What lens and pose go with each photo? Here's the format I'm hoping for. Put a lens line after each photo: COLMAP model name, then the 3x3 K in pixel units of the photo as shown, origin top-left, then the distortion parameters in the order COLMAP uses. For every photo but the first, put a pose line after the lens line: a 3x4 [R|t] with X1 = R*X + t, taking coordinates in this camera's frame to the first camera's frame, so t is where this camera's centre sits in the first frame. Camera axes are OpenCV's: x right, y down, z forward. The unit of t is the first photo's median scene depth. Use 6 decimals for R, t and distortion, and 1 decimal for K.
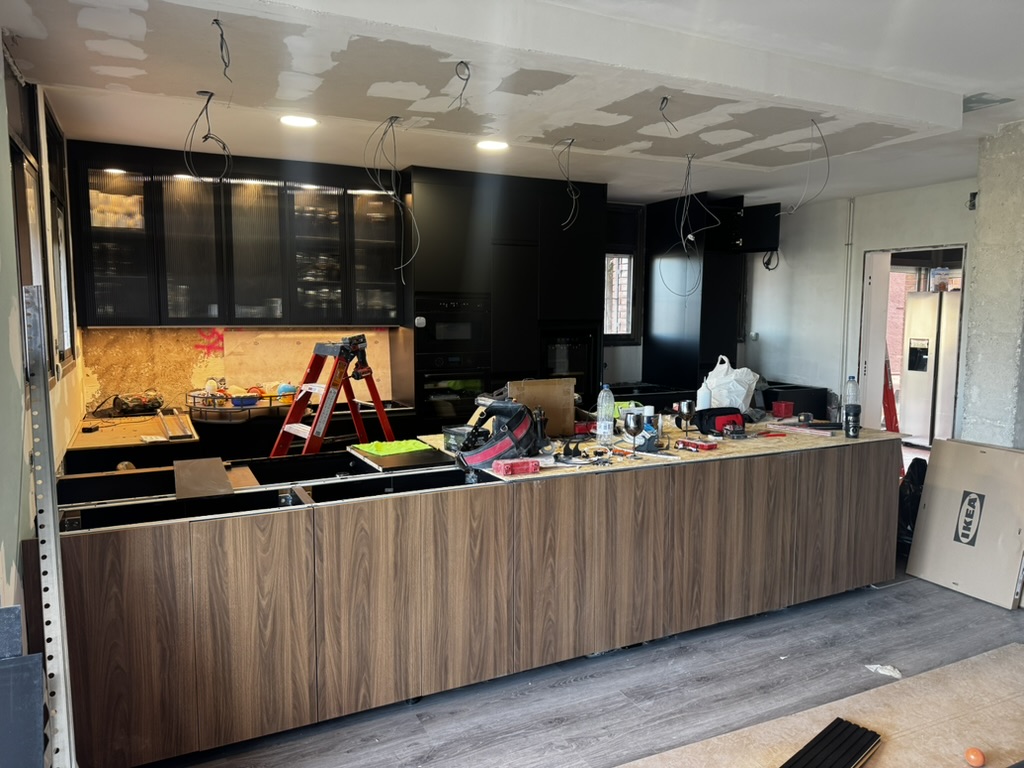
lens RADIAL K [[723.2, 0, 514.1], [0, 723.2, 369.8], [0, 0, 1]] dist [0.040132, -0.047576]
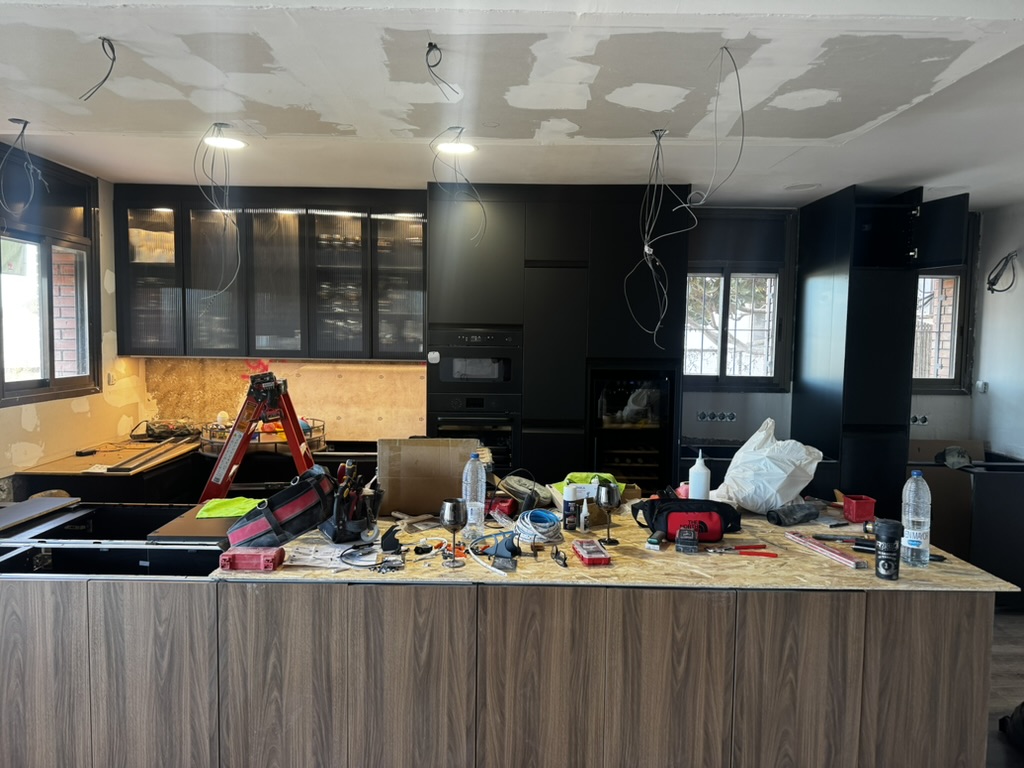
lens RADIAL K [[723.2, 0, 507.8], [0, 723.2, 372.0], [0, 0, 1]] dist [0.040132, -0.047576]
pose [[0.894117, 0.034190, -0.446525, 0.459097], [-0.048494, 0.998610, -0.020642, -0.046704], [0.445199, 0.040110, 0.894533, 0.340332]]
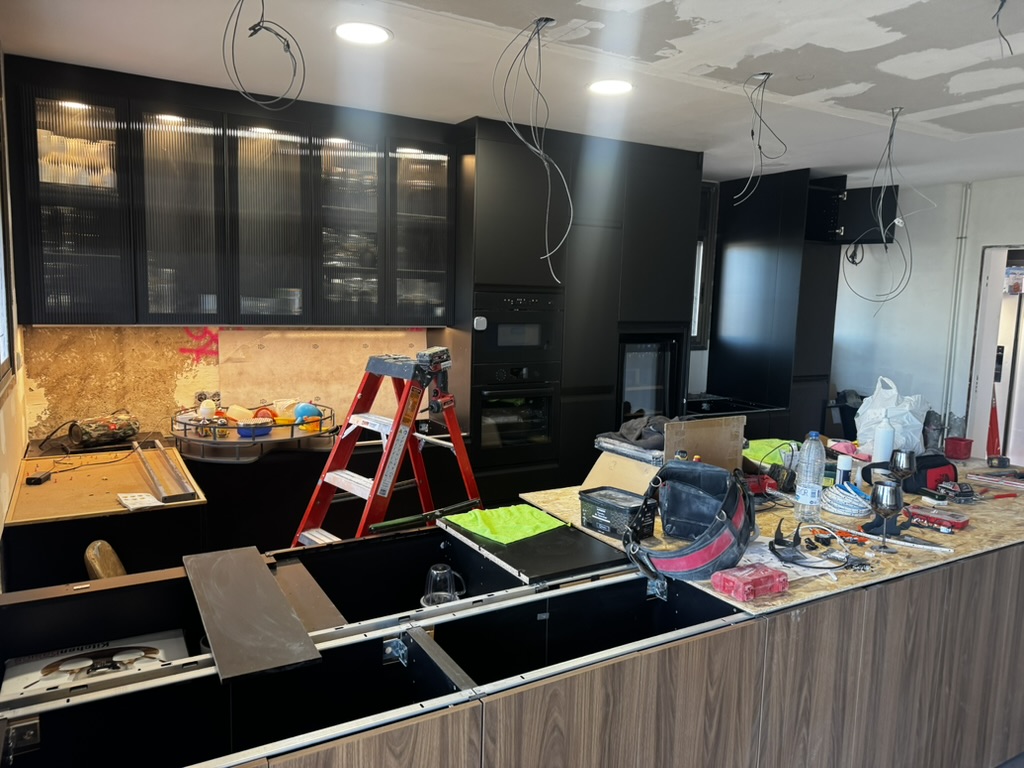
lens RADIAL K [[723.2, 0, 510.9], [0, 723.2, 366.3], [0, 0, 1]] dist [0.040132, -0.047576]
pose [[0.997662, 0.017642, 0.066024, -0.198150], [-0.018907, 0.999649, 0.018578, -0.047501], [-0.065673, -0.019783, 0.997645, 0.309747]]
